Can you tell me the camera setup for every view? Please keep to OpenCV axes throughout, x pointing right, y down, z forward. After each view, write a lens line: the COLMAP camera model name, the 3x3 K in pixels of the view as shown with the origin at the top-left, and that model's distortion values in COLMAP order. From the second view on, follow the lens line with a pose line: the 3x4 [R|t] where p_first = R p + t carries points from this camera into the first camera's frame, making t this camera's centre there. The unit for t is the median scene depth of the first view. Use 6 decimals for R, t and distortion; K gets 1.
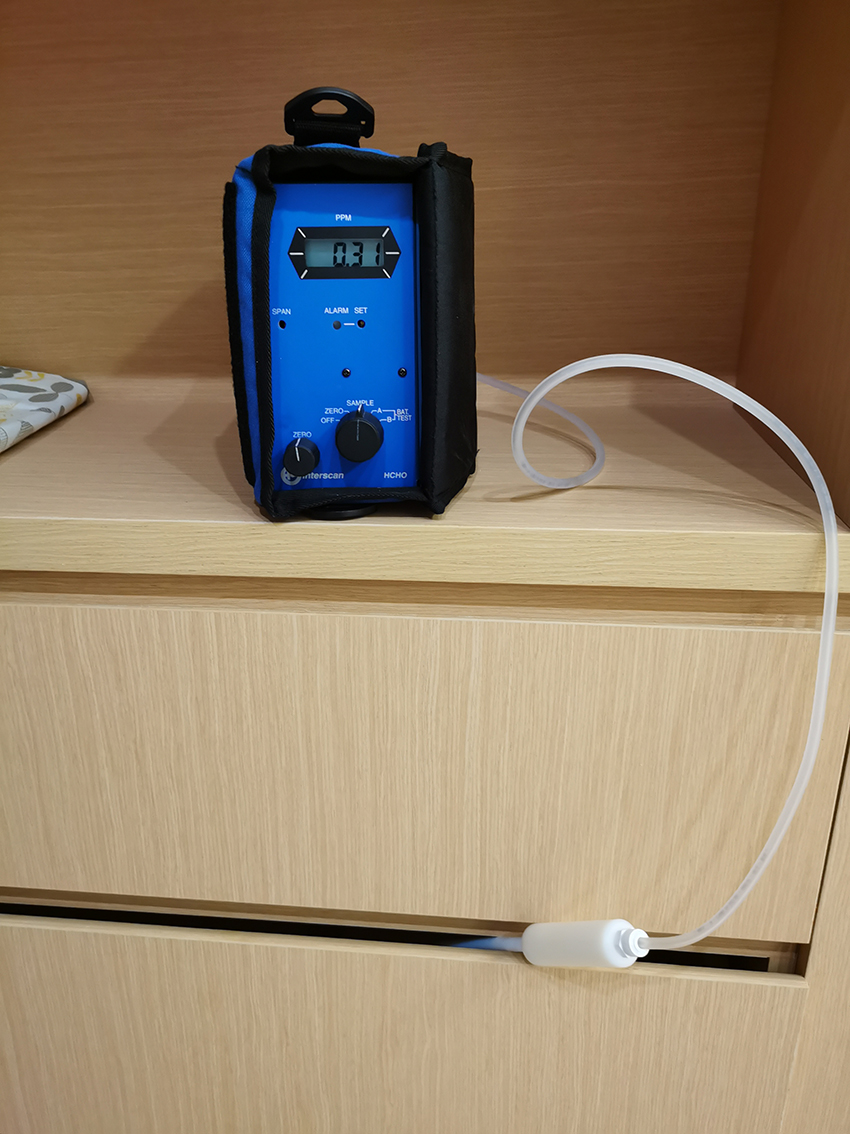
lens RADIAL K [[938.2, 0, 425.0], [0, 938.2, 567.0], [0, 0, 1]] dist [0.061606, 0.007526]
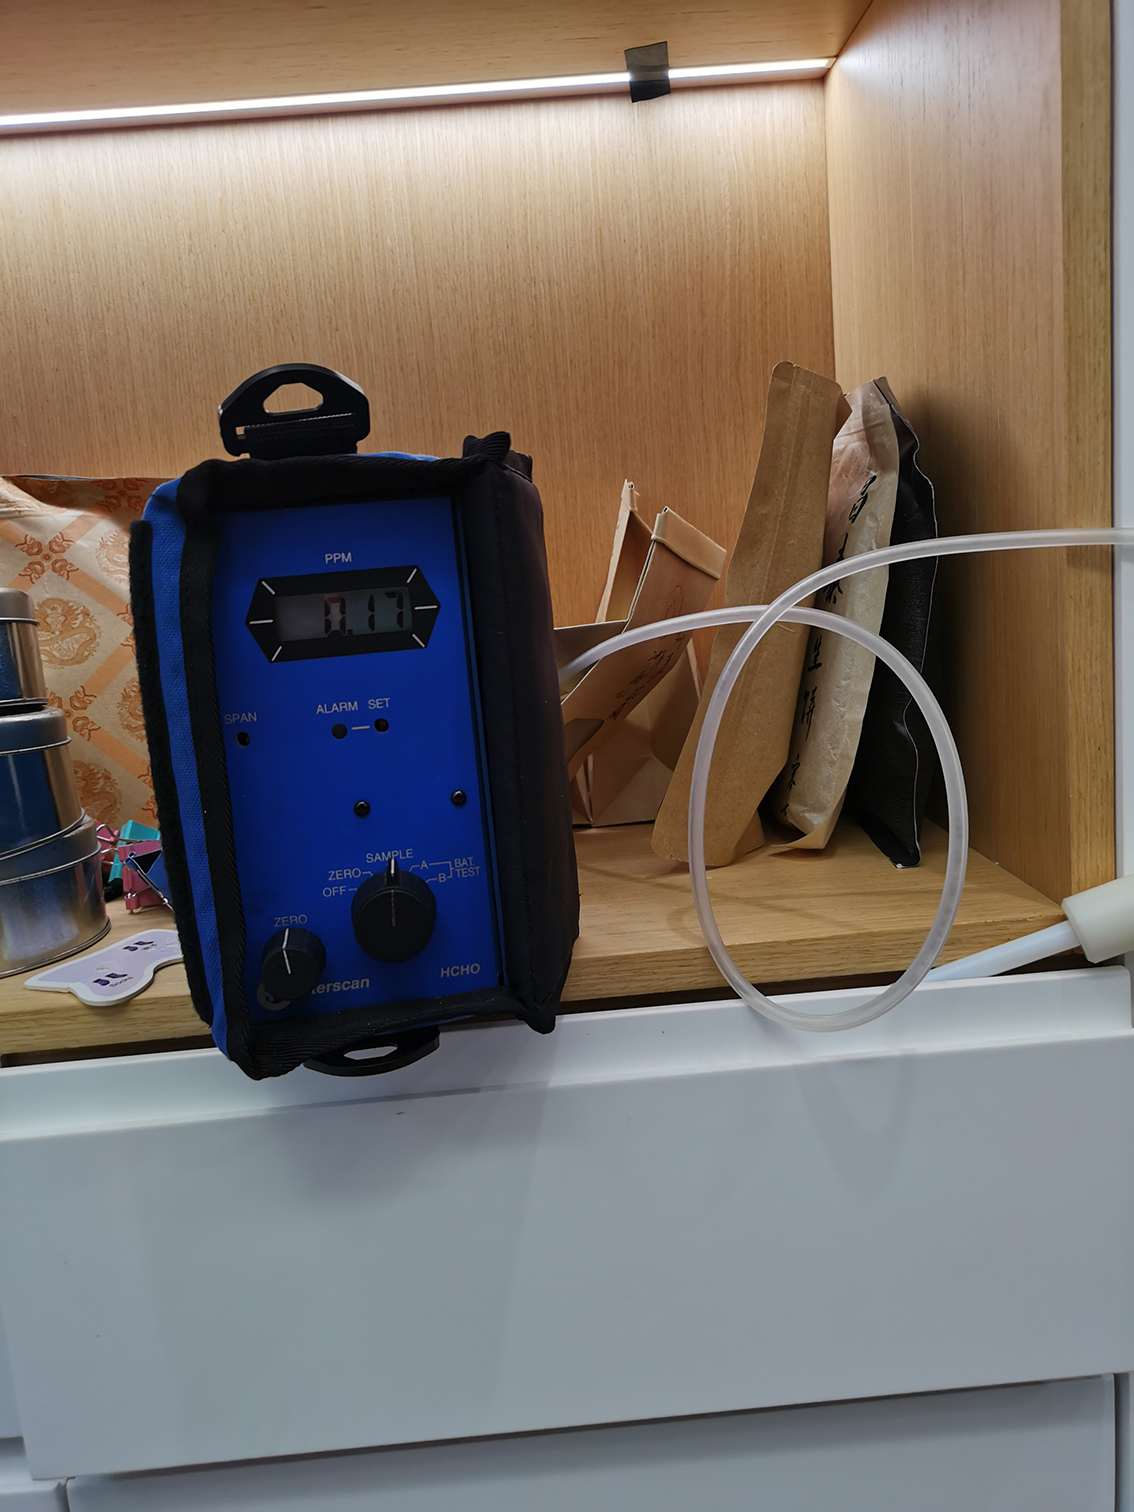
lens RADIAL K [[1209.4, 0, 567.3], [0, 1209.4, 749.7], [0, 0, 1]] dist [0.050090, -0.041982]
pose [[0.987435, -0.096616, 0.125054, -0.049114], [0.117826, 0.977460, -0.175183, -0.097425], [-0.105310, 0.187716, 0.976562, 0.254405]]
